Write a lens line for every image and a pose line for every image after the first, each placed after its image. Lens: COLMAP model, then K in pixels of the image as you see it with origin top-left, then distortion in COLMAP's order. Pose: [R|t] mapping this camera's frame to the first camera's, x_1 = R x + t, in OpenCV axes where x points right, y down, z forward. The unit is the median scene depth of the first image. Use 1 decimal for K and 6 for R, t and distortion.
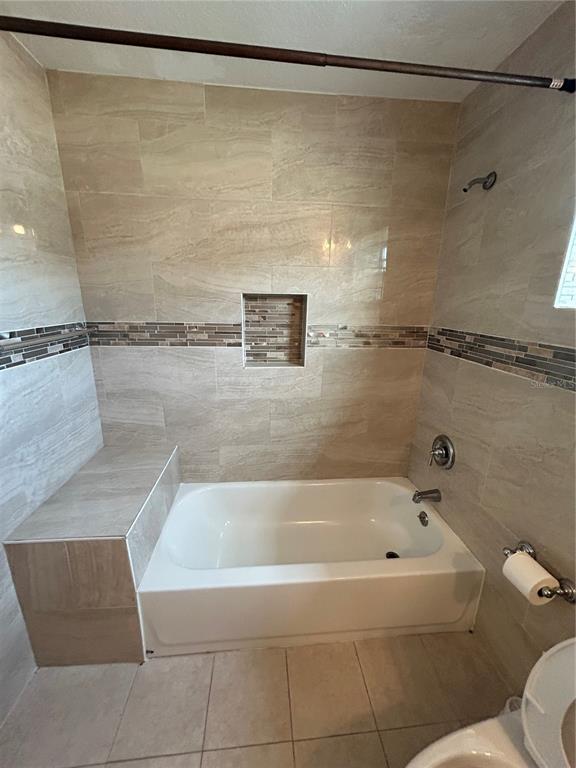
lens RADIAL K [[308.2, 0, 287.5], [0, 308.2, 385.5], [0, 0, 1]] dist [0.000639, 0.000606]
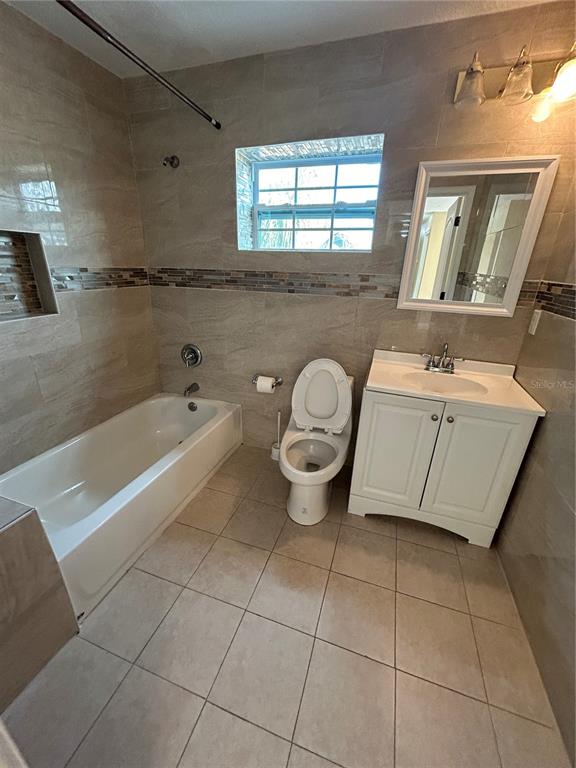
lens RADIAL K [[308.2, 0, 287.0], [0, 308.2, 383.8], [0, 0, 1]] dist [0.000639, 0.000606]
pose [[0.410757, -0.339470, 0.846191, -0.576205], [0.229149, 0.936747, 0.264566, 0.057151], [-0.882479, 0.085231, 0.462565, -0.060118]]
